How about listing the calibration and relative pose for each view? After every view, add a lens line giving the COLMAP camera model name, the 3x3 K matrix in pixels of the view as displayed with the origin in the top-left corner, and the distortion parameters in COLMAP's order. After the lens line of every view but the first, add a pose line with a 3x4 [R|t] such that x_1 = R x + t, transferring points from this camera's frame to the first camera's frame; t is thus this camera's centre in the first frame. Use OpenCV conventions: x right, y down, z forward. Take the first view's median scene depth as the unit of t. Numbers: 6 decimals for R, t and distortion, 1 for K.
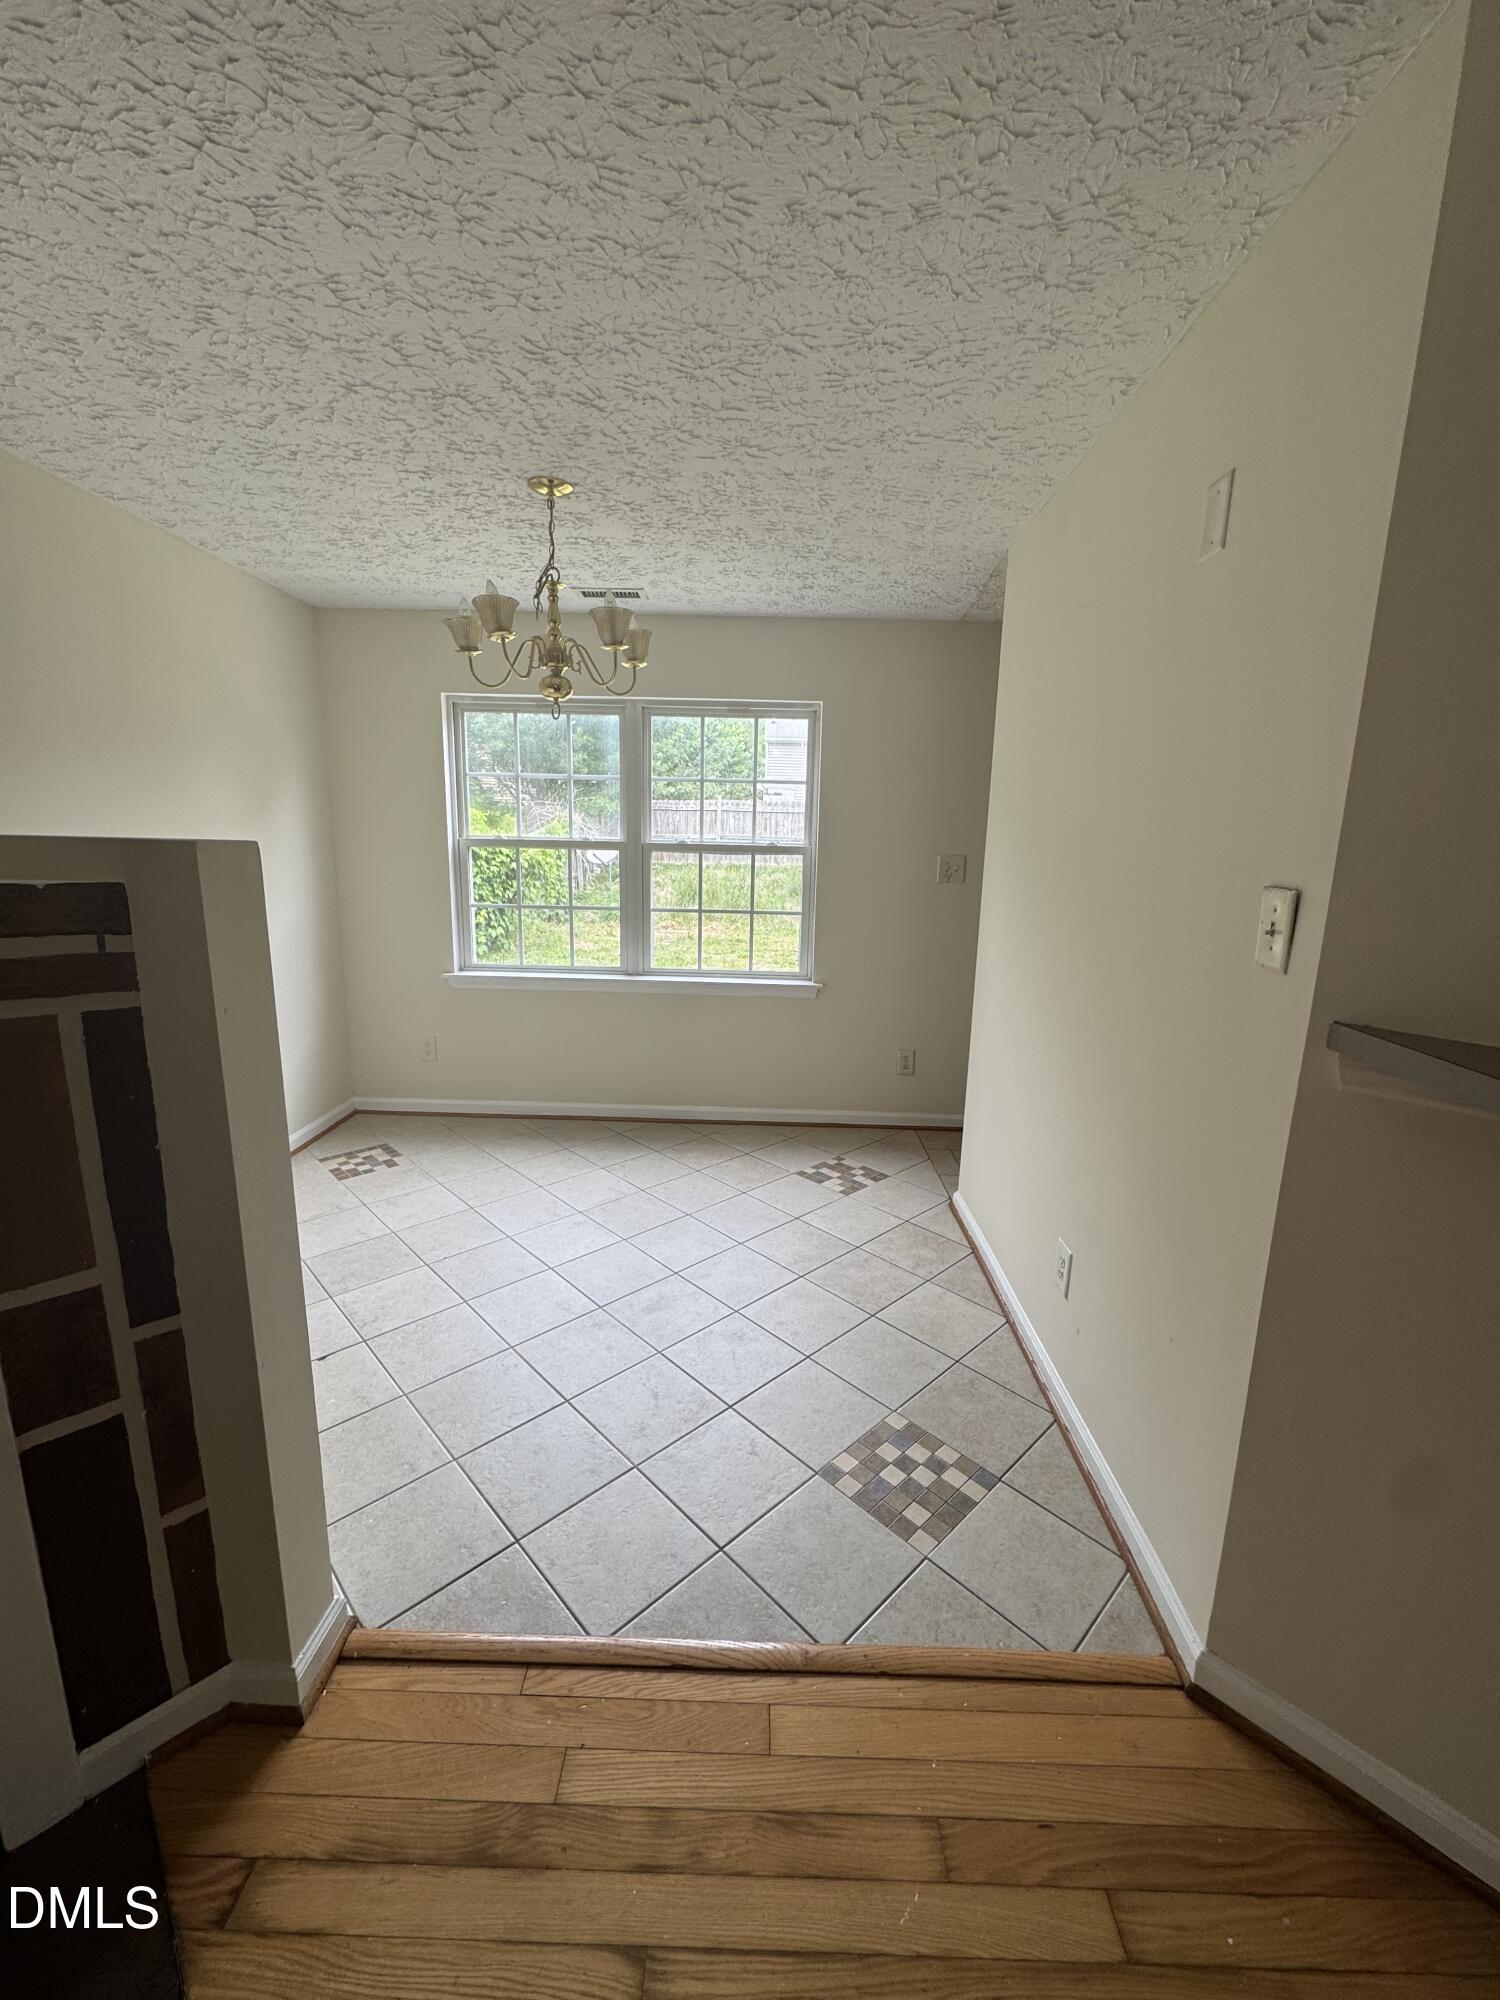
lens RADIAL K [[798.5, 0, 753.1], [0, 798.5, 1001.1], [0, 0, 1]] dist [-0.001119, 0.000219]
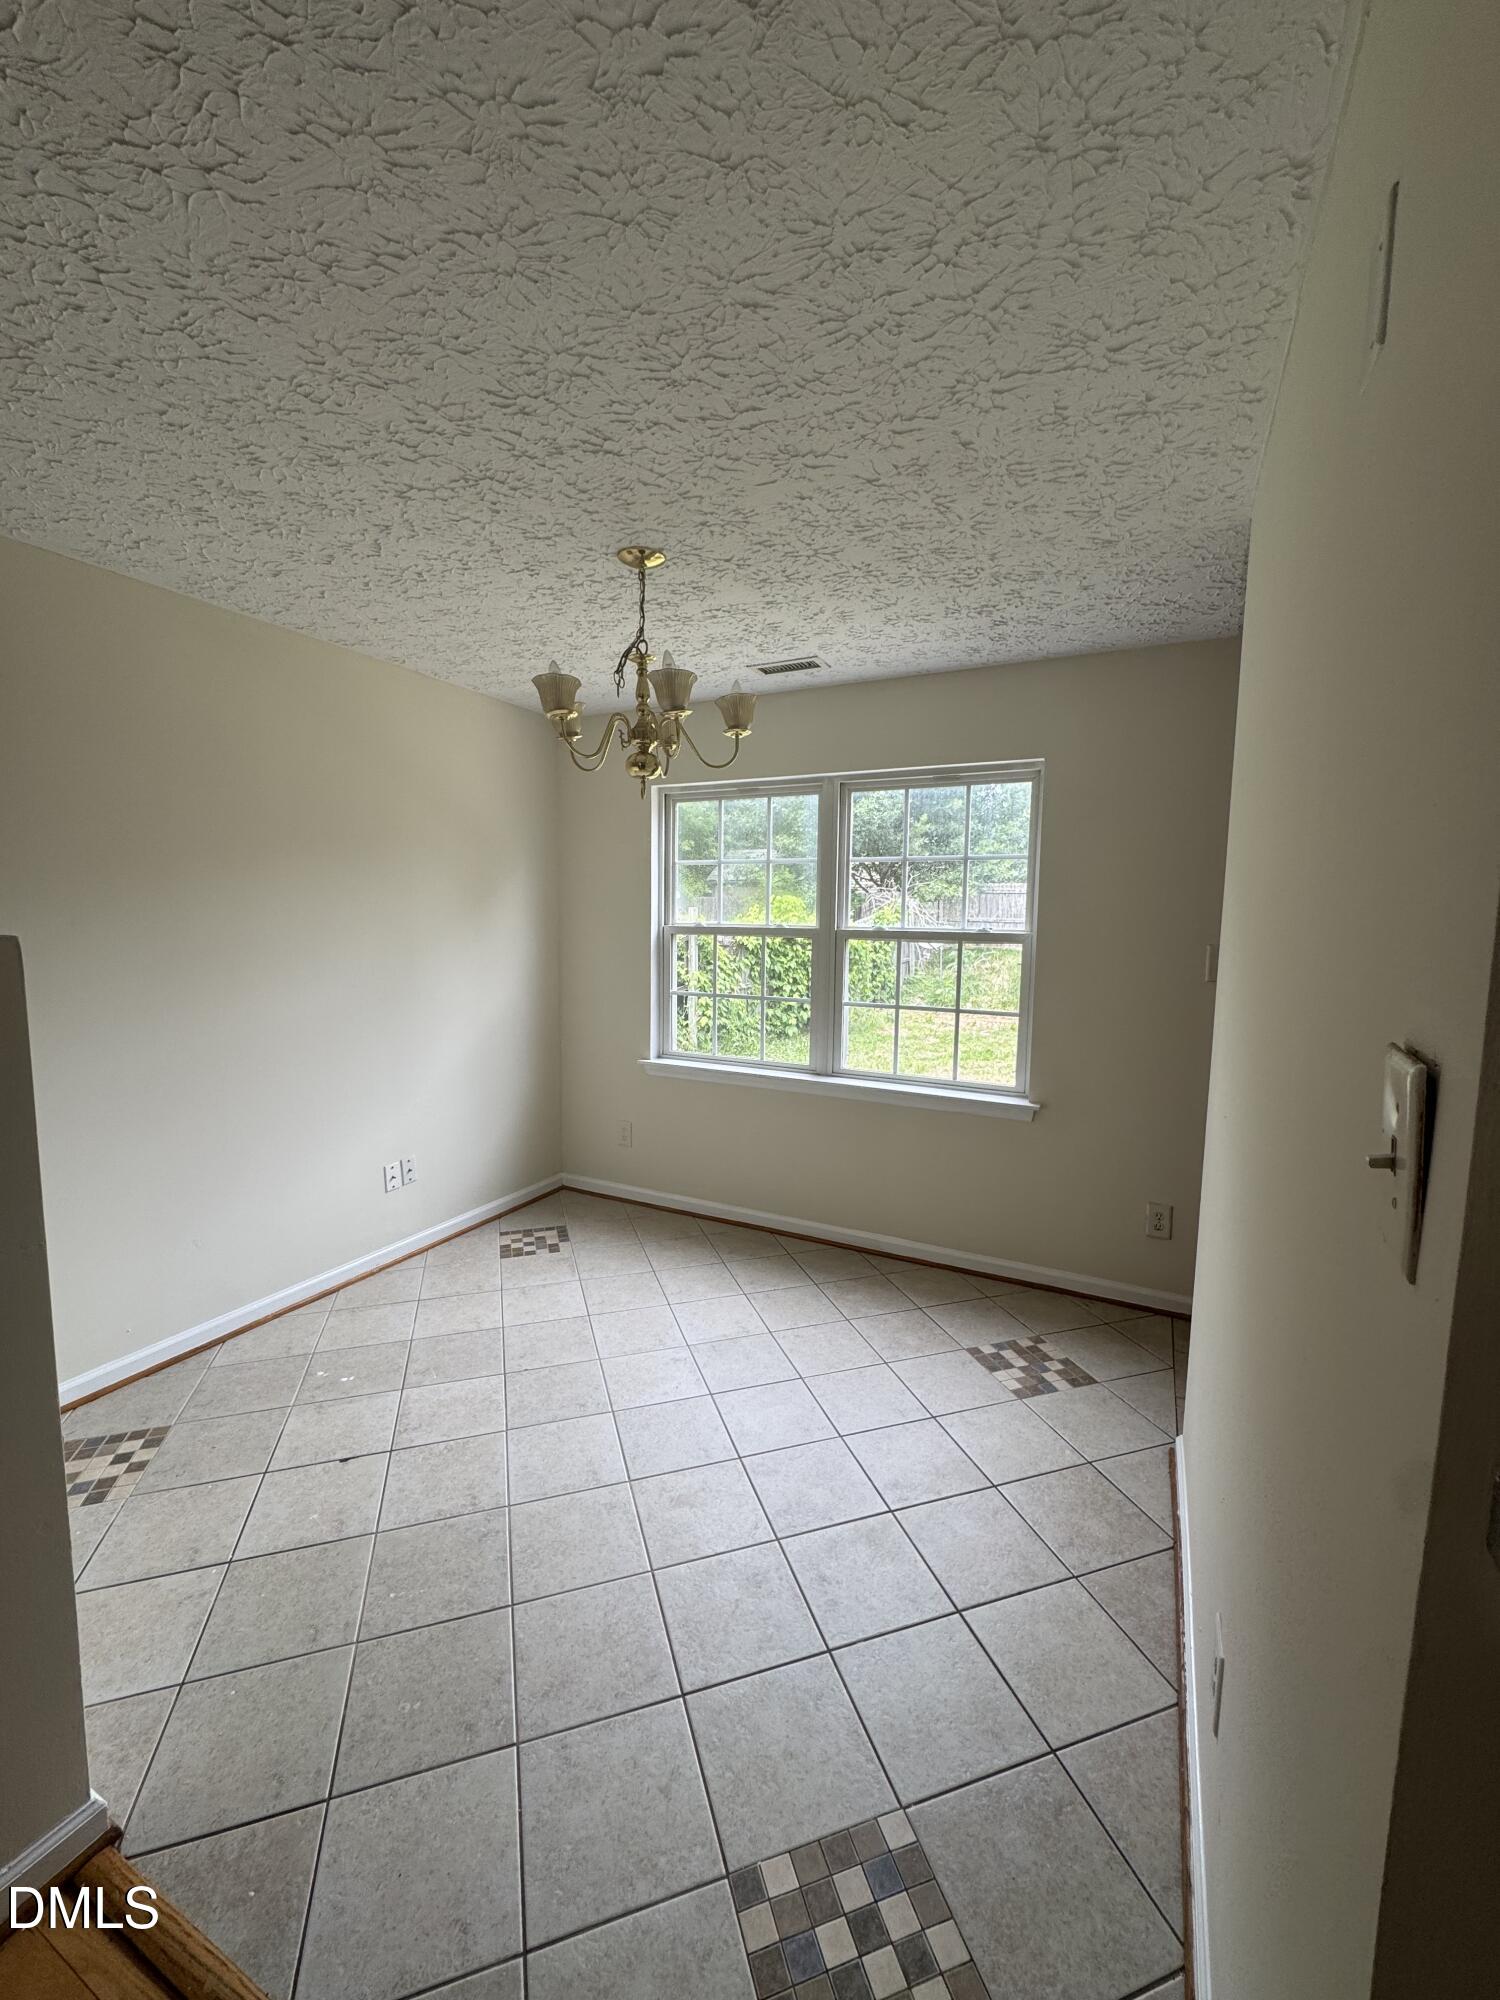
lens RADIAL K [[798.5, 0, 753.1], [0, 798.5, 1001.1], [0, 0, 1]] dist [-0.001119, 0.000219]
pose [[0.901443, 0.035002, -0.431481, 0.188652], [-0.079323, 0.993206, -0.085150, -0.037768], [0.425569, 0.110984, 0.898095, 0.177732]]
